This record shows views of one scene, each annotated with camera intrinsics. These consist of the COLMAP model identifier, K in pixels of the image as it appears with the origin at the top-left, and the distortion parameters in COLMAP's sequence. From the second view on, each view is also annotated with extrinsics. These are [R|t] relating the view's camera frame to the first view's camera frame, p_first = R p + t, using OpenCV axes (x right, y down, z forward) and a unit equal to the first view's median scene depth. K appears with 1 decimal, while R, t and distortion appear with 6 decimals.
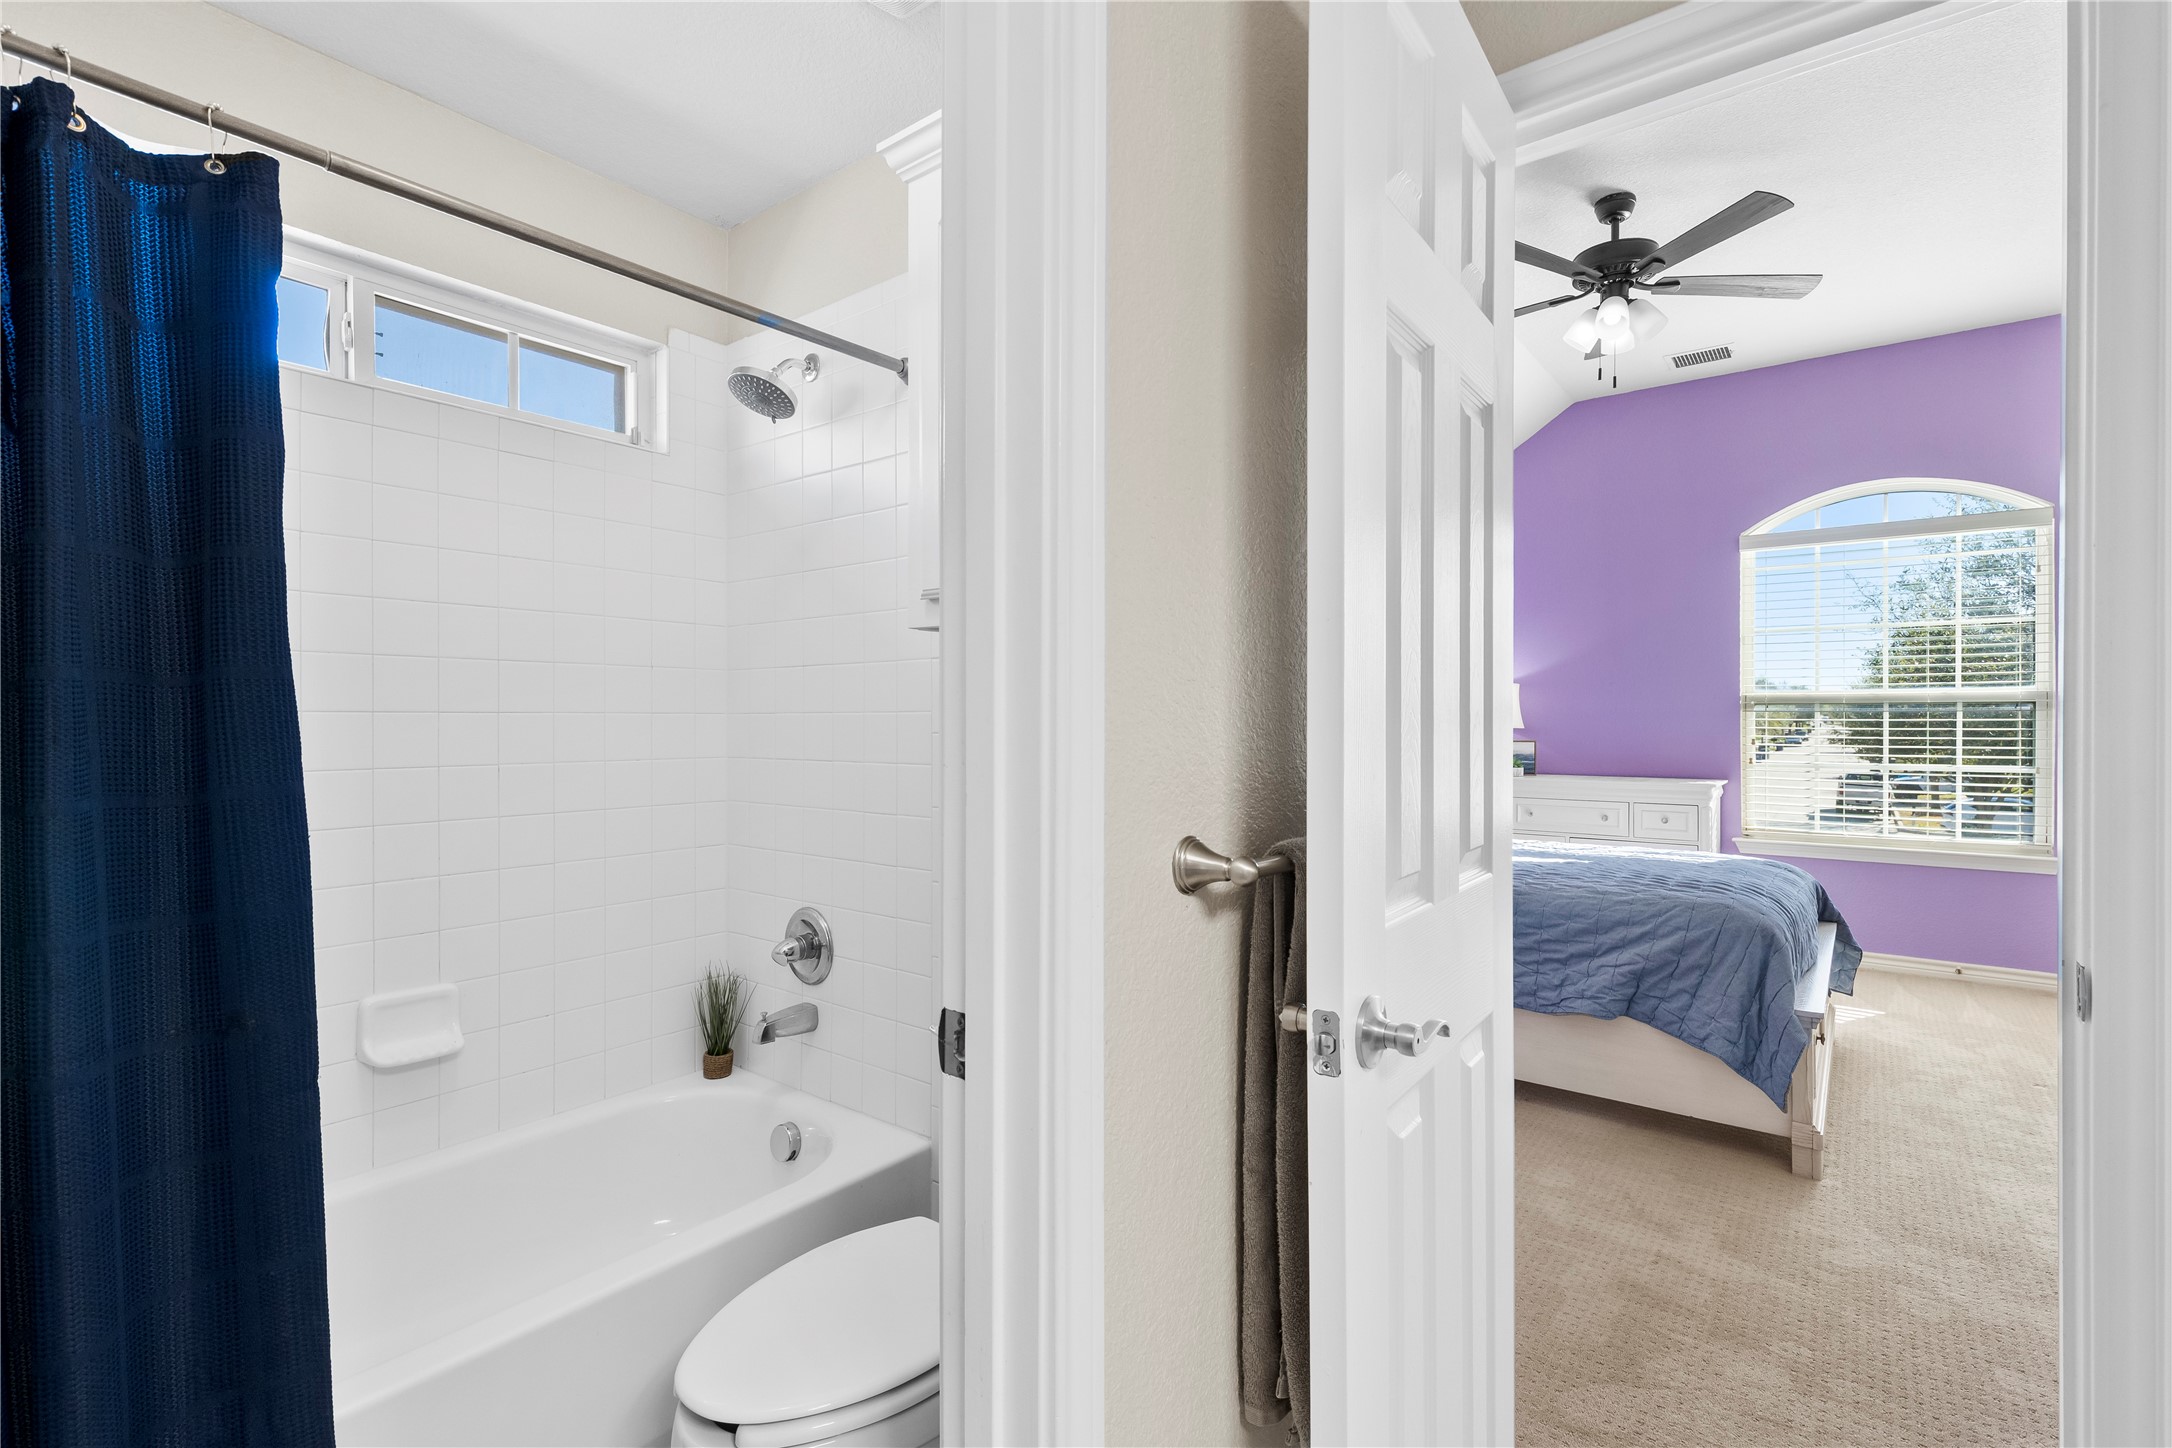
lens RADIAL K [[992.3, 0, 1085.5], [0, 992.3, 730.3], [0, 0, 1]] dist [0.004447, 0.000261]
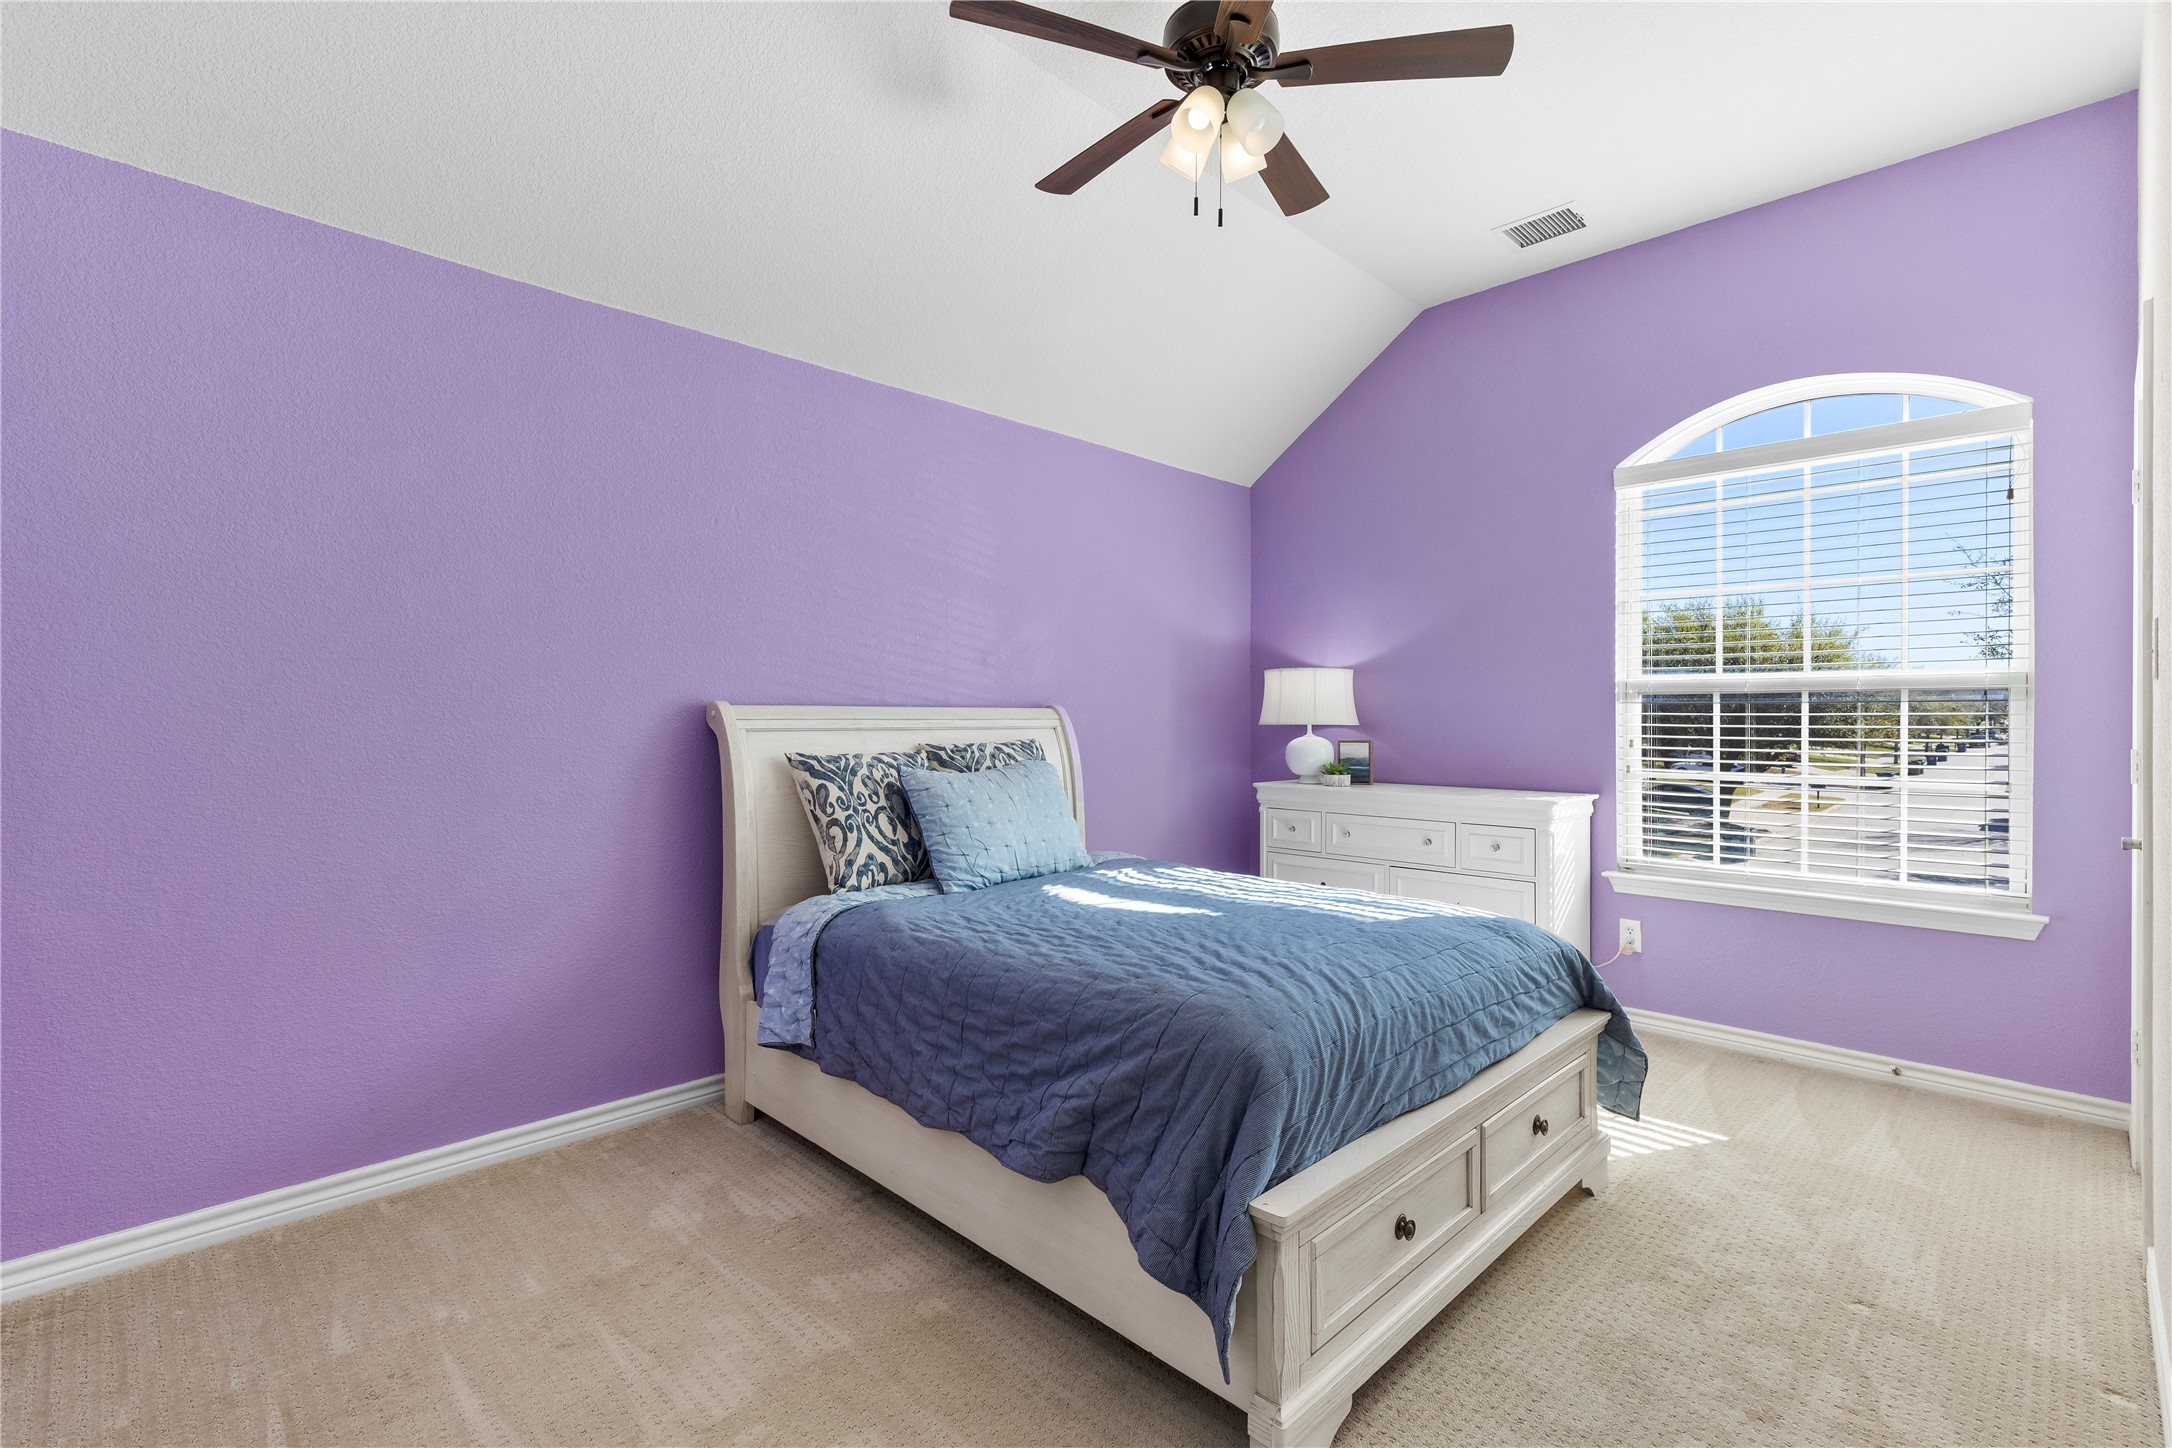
lens RADIAL K [[992.3, 0, 1082.1], [0, 992.3, 724.9], [0, 0, 1]] dist [0.004447, 0.000261]
pose [[0.993055, 0.002107, -0.117633, 0.564527], [-0.002487, 0.999992, -0.003086, 0.001431], [0.117626, 0.003358, 0.993052, 0.339291]]
